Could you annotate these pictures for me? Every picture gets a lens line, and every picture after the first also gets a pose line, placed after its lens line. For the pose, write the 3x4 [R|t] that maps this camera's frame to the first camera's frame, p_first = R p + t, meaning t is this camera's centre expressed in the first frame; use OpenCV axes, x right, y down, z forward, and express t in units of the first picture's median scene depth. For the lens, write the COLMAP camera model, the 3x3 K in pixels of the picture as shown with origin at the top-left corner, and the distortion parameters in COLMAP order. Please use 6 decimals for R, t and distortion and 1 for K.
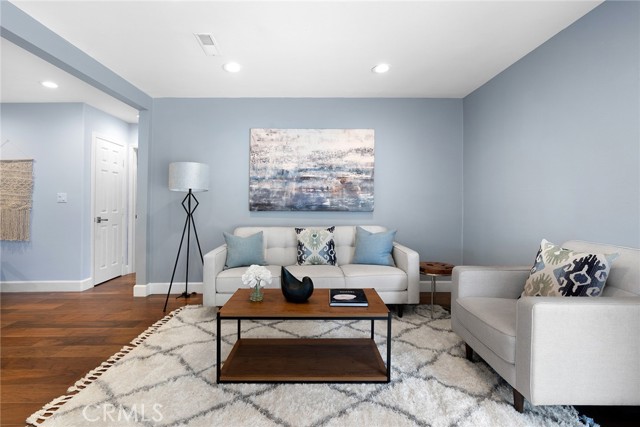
lens RADIAL K [[292.1, 0, 320.8], [0, 292.1, 204.5], [0, 0, 1]] dist [-0.008107, 0.001209]
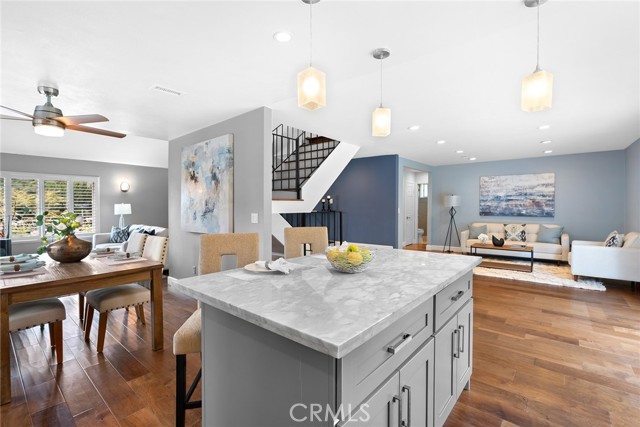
lens RADIAL K [[292.1, 0, 313.8], [0, 292.1, 207.9], [0, 0, 1]] dist [-0.008107, 0.001209]
pose [[0.741579, 0.002880, -0.670860, 0.289956], [0.005275, 0.999935, 0.010124, -0.061855], [0.670845, -0.011047, 0.741515, -1.416095]]
